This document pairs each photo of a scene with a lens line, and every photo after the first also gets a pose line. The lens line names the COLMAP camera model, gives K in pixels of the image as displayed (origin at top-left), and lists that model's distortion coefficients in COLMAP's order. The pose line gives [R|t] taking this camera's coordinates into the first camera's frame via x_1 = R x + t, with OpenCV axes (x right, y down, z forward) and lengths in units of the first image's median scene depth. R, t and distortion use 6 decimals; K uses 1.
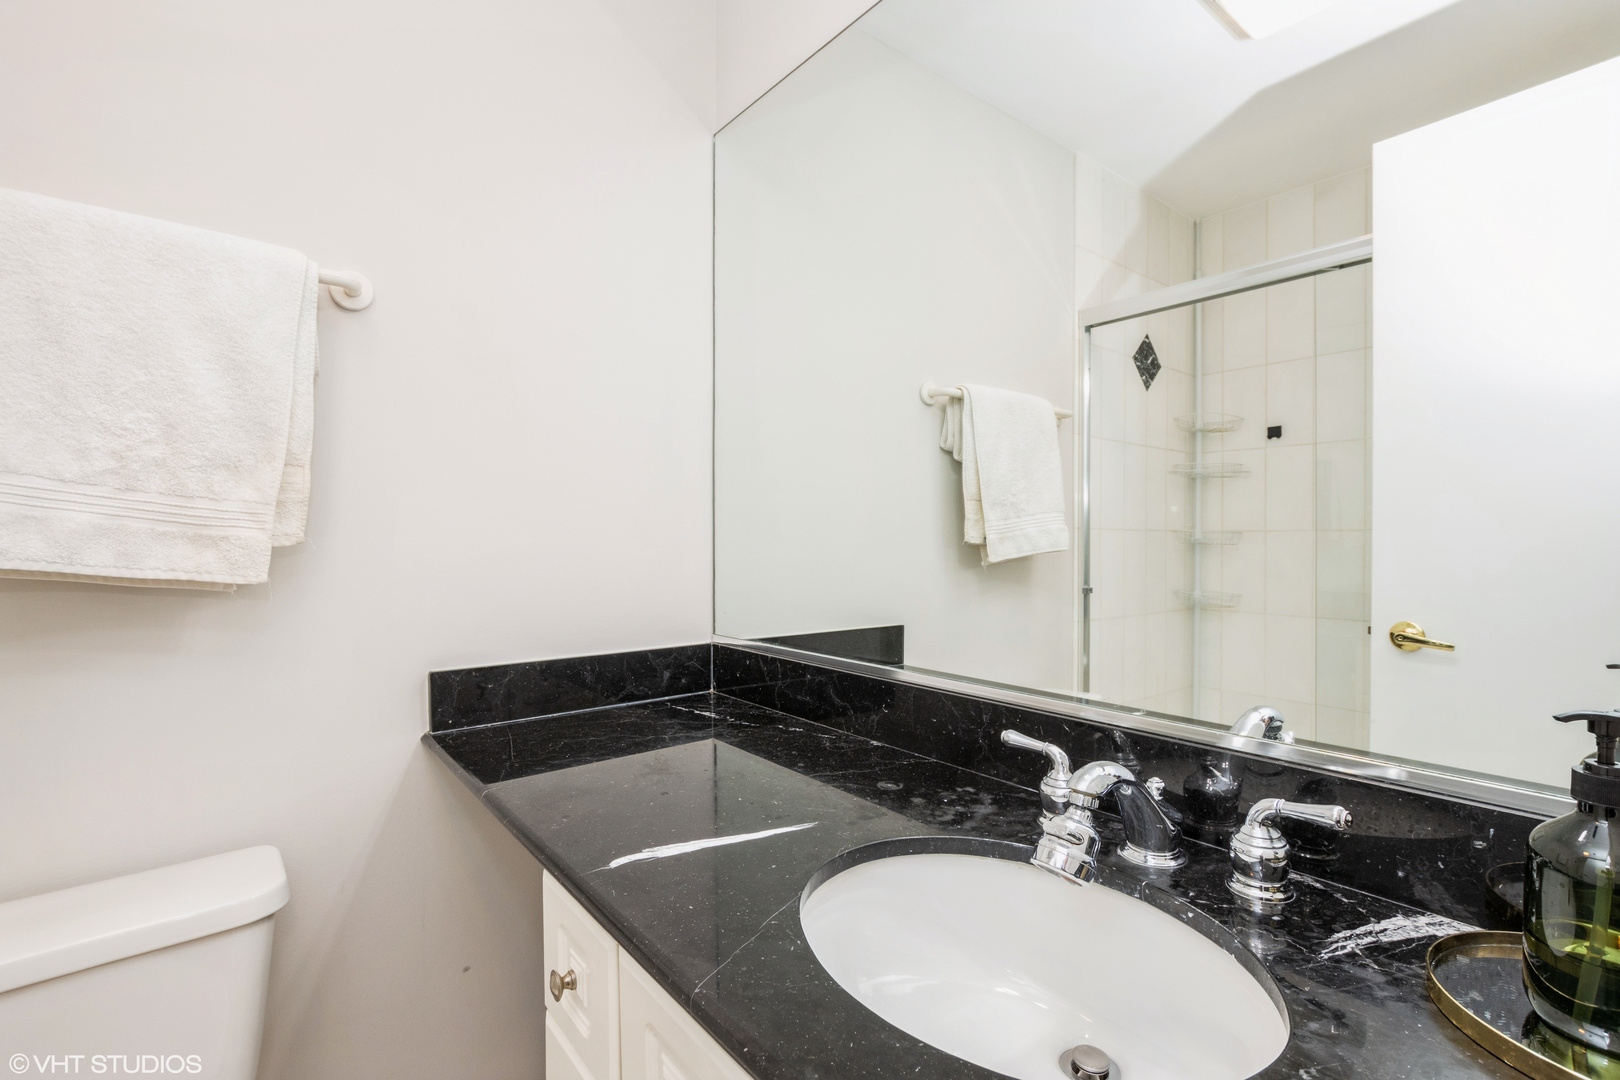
lens RADIAL K [[766.7, 0, 801.7], [0, 766.7, 542.7], [0, 0, 1]] dist [-0.026235, 0.003288]
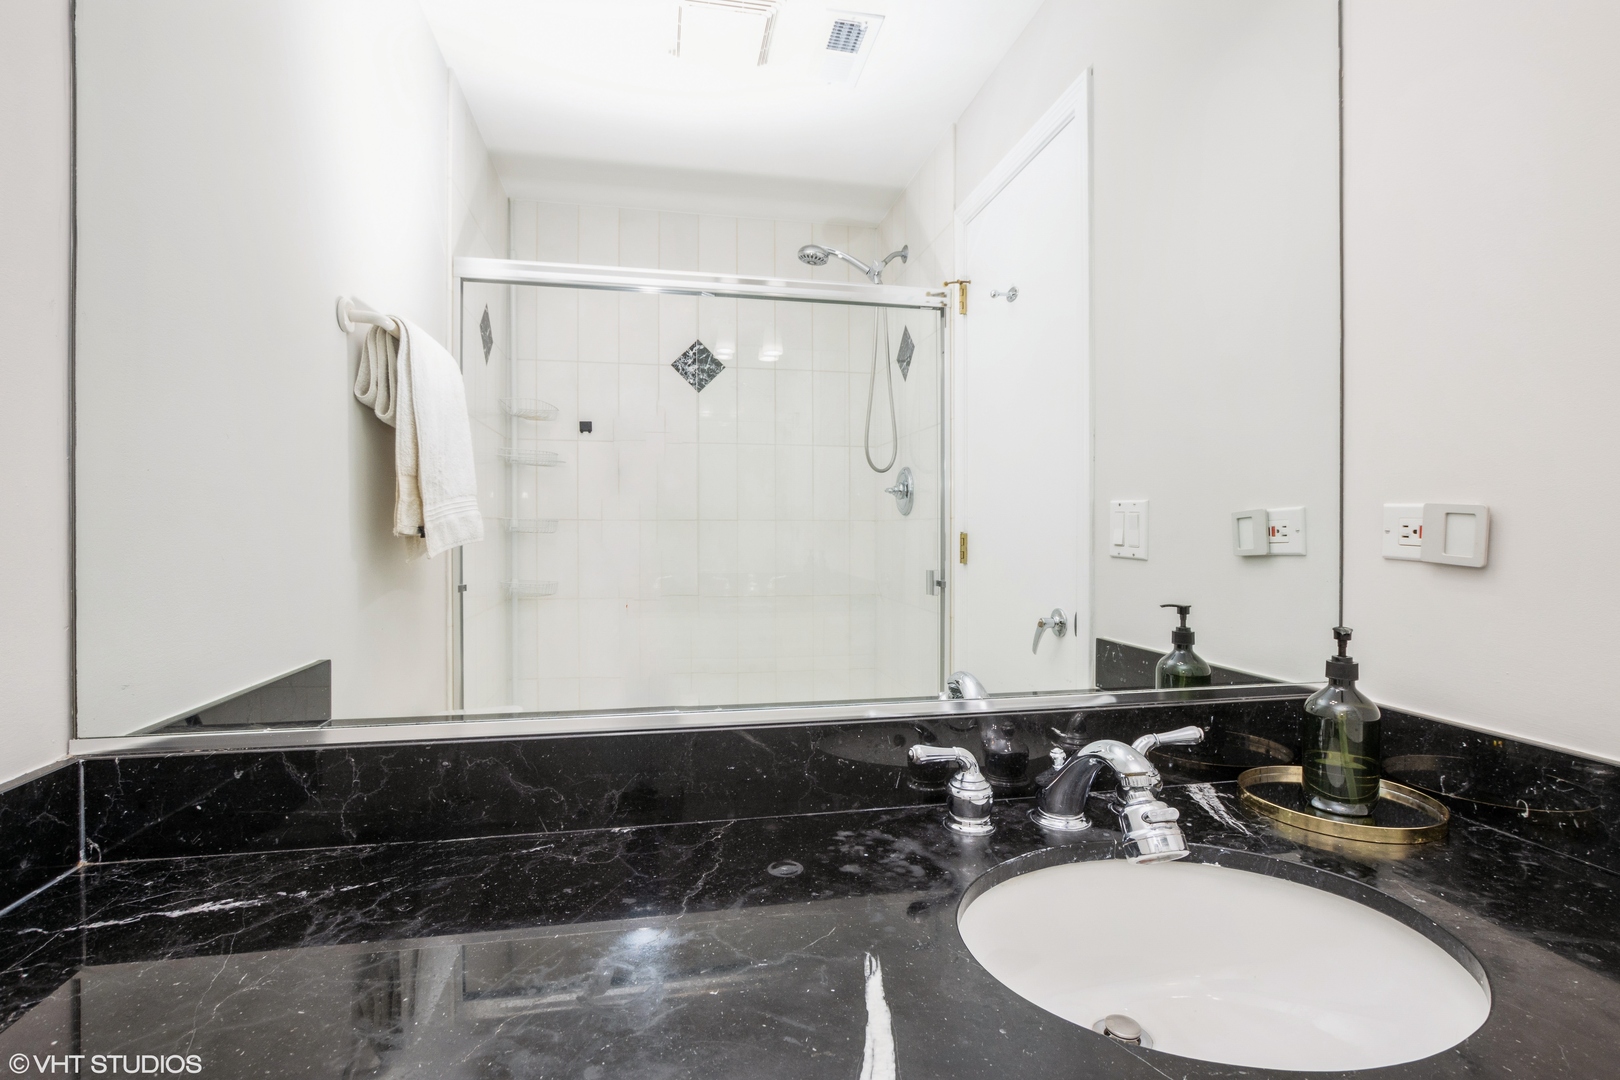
lens RADIAL K [[766.7, 0, 808.1], [0, 766.7, 526.1], [0, 0, 1]] dist [-0.026235, 0.003288]
pose [[0.435613, -0.002322, 0.900131, -0.373426], [0.006417, 0.999979, -0.000525, -0.006377], [-0.900111, 0.006005, 0.435619, 0.465751]]
